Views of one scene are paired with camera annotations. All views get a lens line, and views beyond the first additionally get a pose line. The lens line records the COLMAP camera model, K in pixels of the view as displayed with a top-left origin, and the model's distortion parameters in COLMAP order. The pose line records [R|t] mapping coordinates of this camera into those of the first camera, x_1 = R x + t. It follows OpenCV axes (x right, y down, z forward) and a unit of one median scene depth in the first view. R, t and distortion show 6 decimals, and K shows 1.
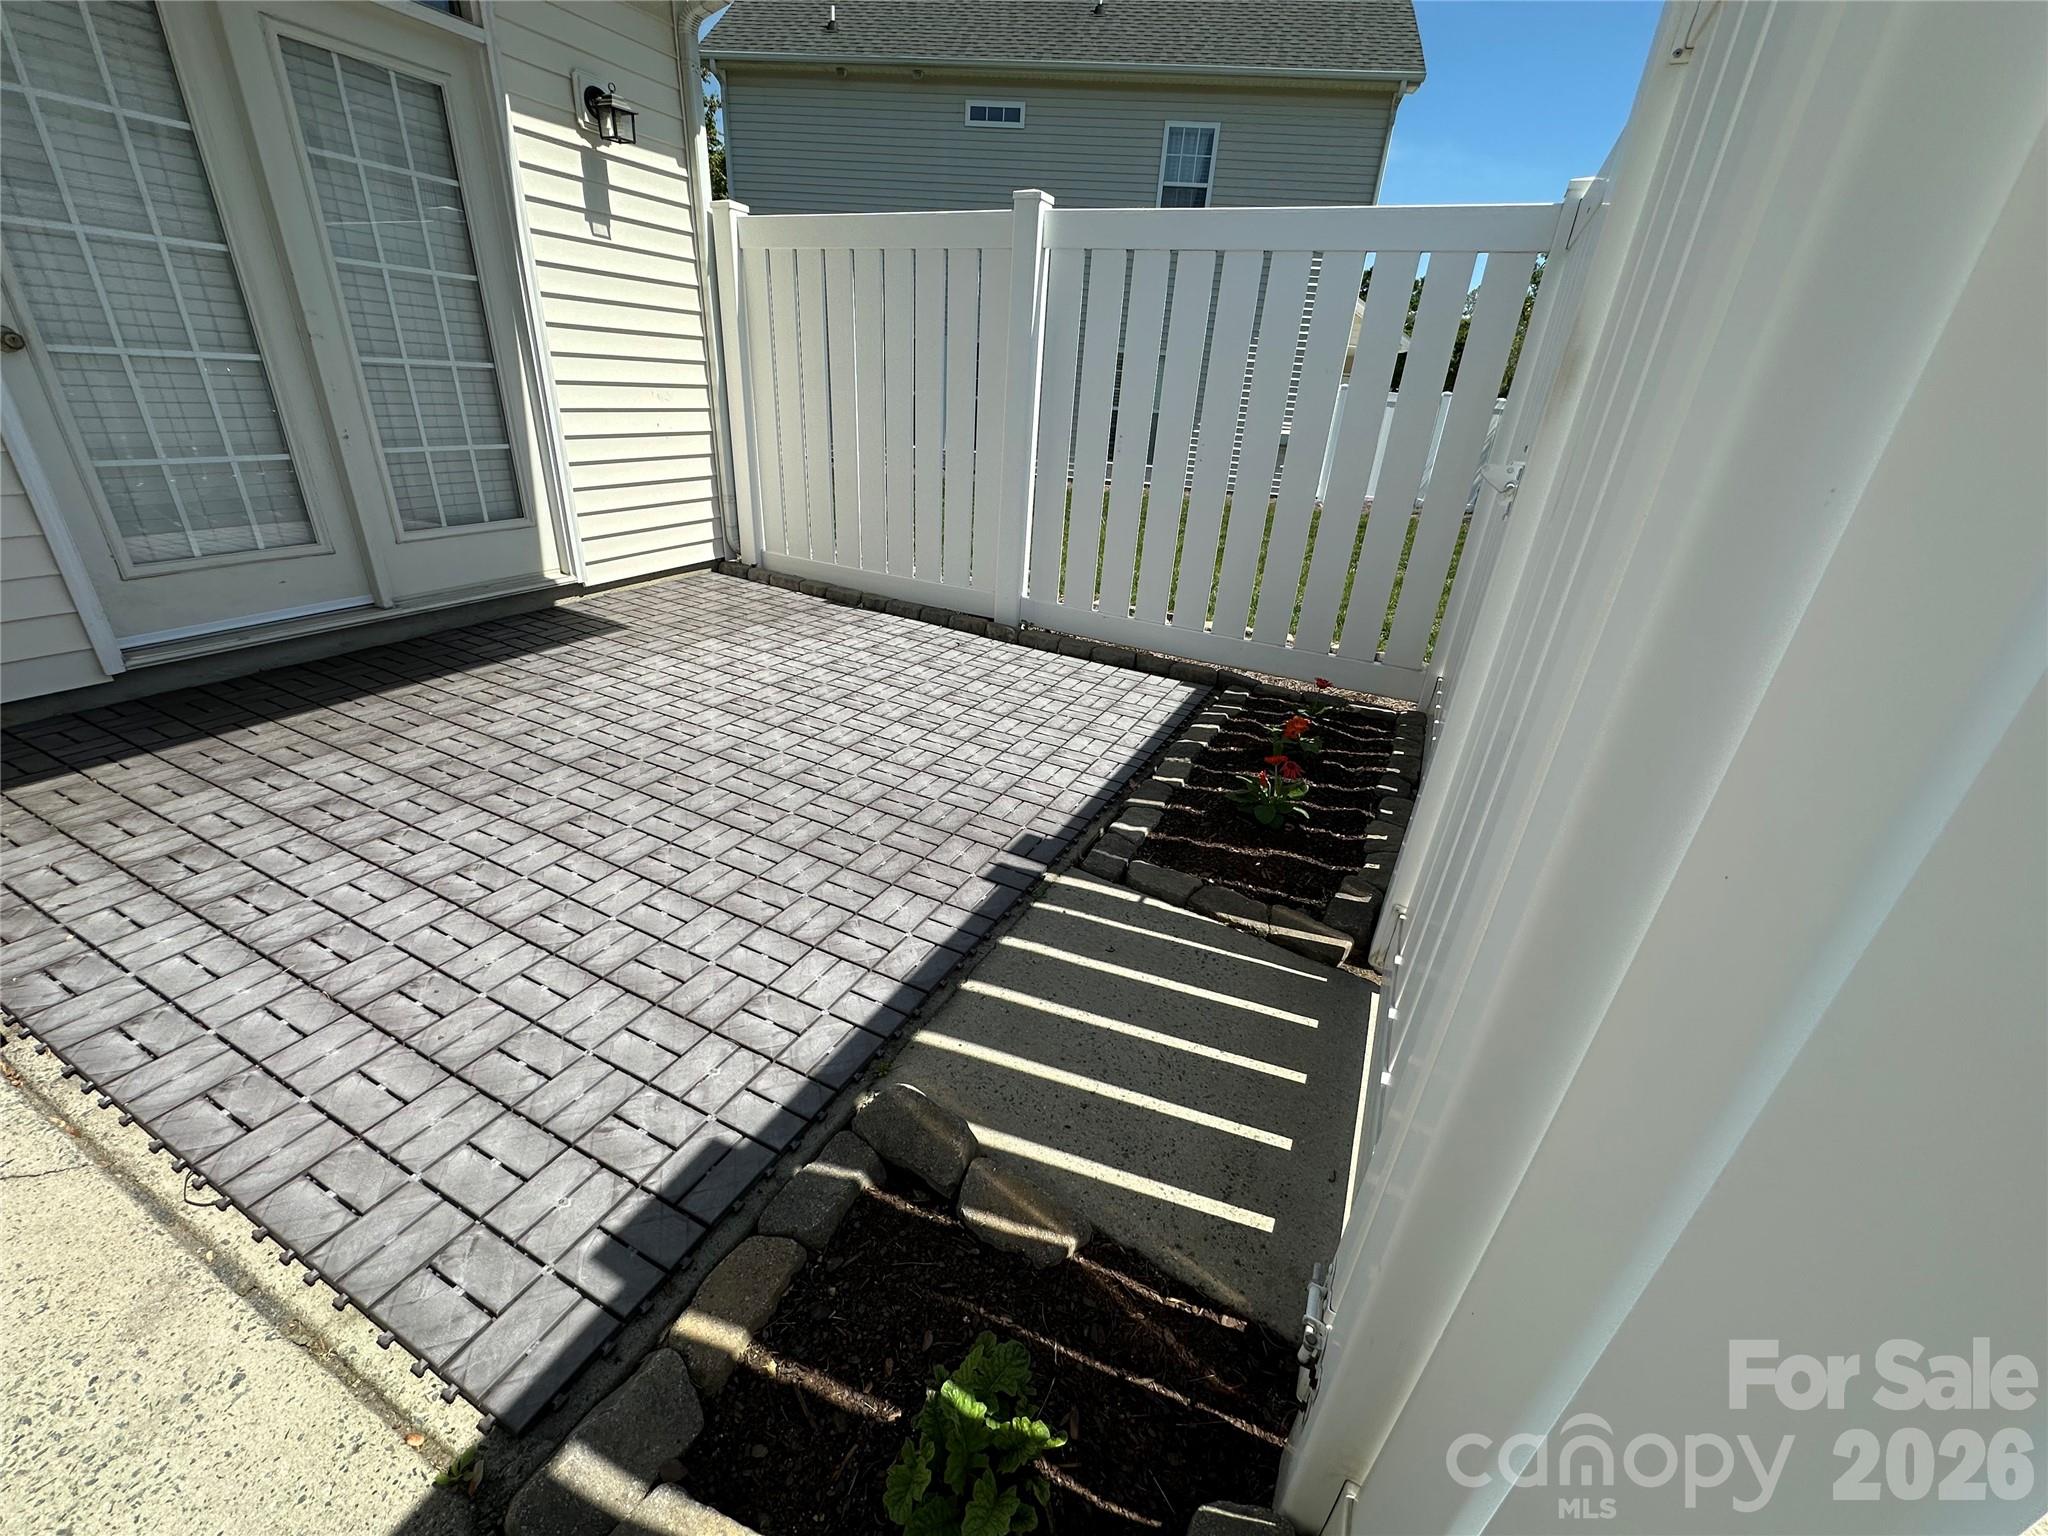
lens RADIAL K [[818.9, 0, 1023.2], [0, 818.9, 778.2], [0, 0, 1]] dist [-0.002386, -0.000084]
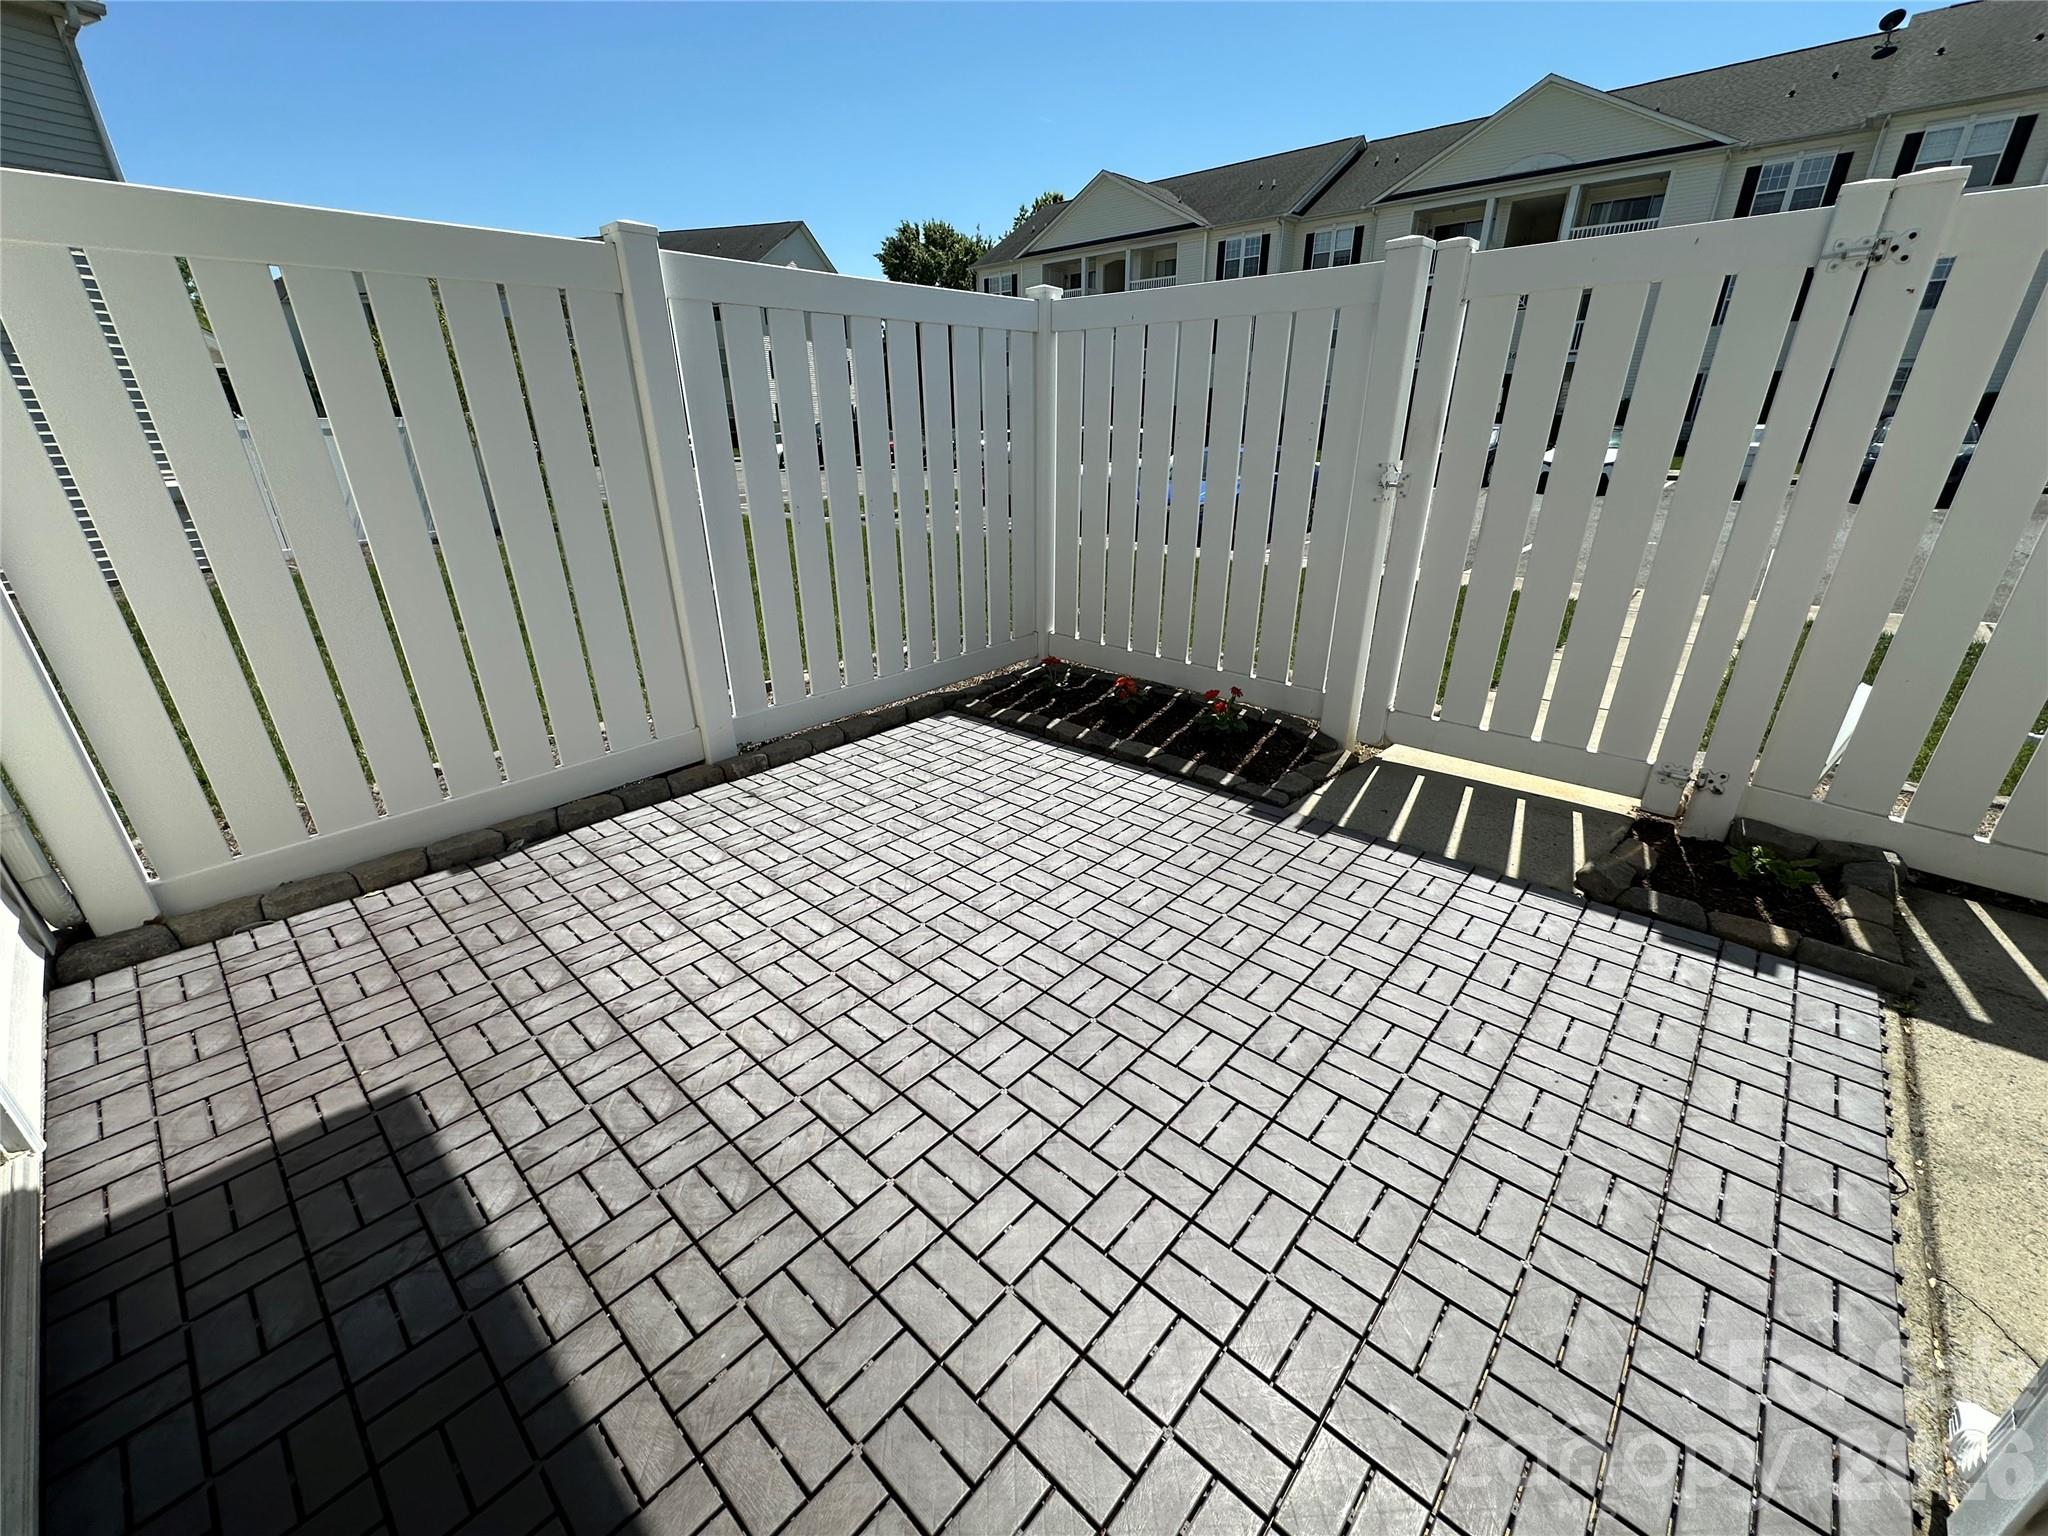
lens RADIAL K [[818.9, 0, 1019.7], [0, 818.9, 764.8], [0, 0, 1]] dist [-0.002386, -0.000084]
pose [[0.276021, -0.438957, 0.855061, -0.804654], [0.447033, 0.846174, 0.290089, -0.365824], [-0.850867, 0.302170, 0.429790, 0.525610]]
